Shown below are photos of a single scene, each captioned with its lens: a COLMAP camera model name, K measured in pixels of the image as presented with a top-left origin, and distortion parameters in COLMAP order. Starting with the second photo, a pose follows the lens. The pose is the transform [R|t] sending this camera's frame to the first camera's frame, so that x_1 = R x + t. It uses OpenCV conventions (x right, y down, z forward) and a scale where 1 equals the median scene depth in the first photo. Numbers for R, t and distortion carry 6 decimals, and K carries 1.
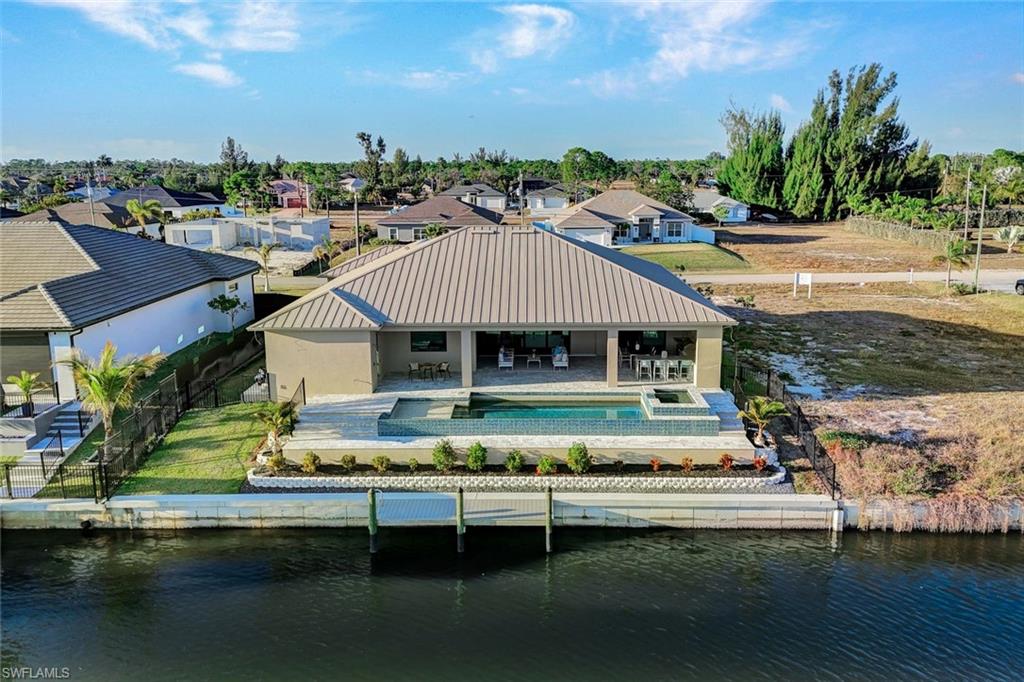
lens RADIAL K [[744.9, 0, 511.3], [0, 744.9, 312.8], [0, 0, 1]] dist [0.070685, -0.068984]
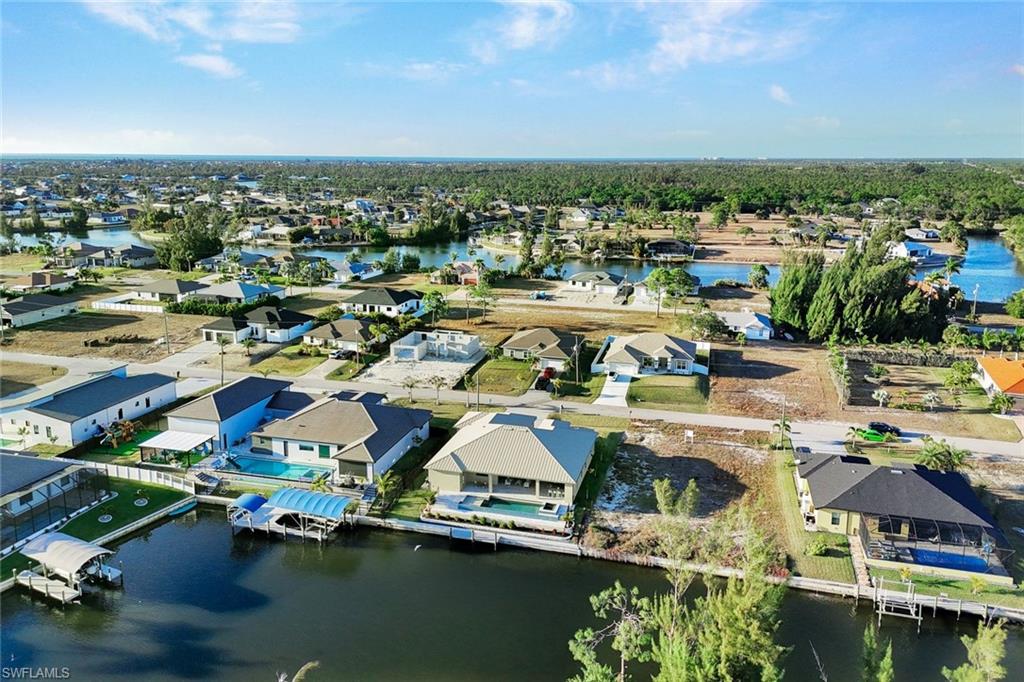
lens RADIAL K [[744.5, 0, 513.4], [0, 744.5, 309.7], [0, 0, 1]] dist [0.066211, -0.055309]
pose [[0.970432, 0.062195, -0.233226, 0.784179], [-0.059635, 0.998058, 0.018019, -0.795482], [0.233894, -0.003578, 0.972256, -2.177943]]
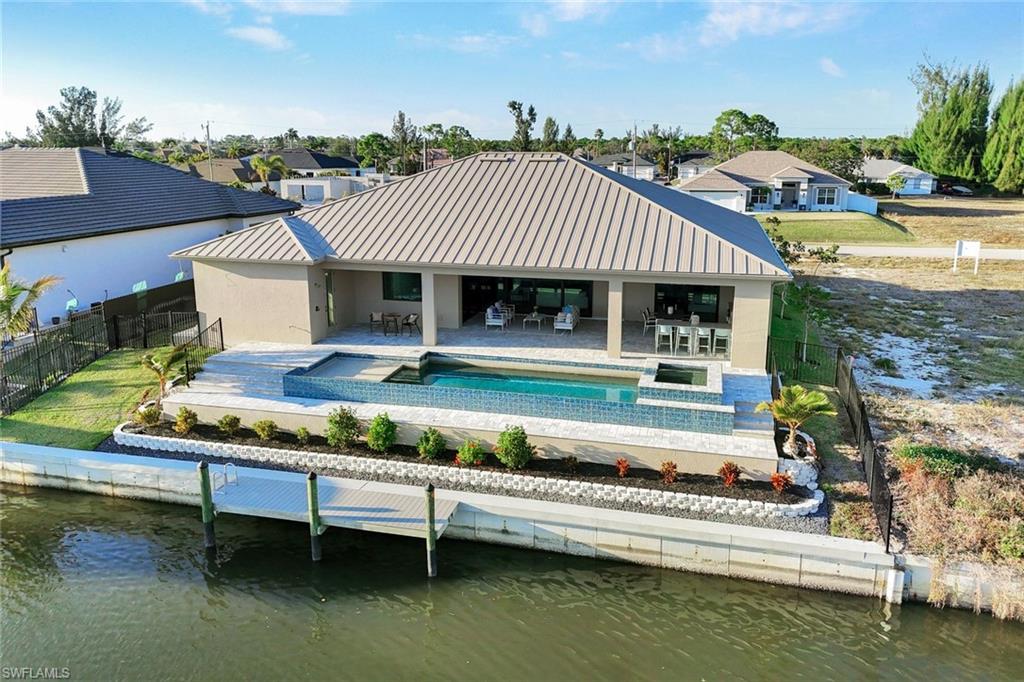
lens RADIAL K [[744.5, 0, 513.4], [0, 744.5, 309.7], [0, 0, 1]] dist [0.066211, -0.055309]
pose [[0.973965, 0.056632, -0.219511, 0.224682], [-0.051881, 0.998279, 0.027356, 0.041270], [0.220683, -0.015255, 0.975226, 0.289803]]
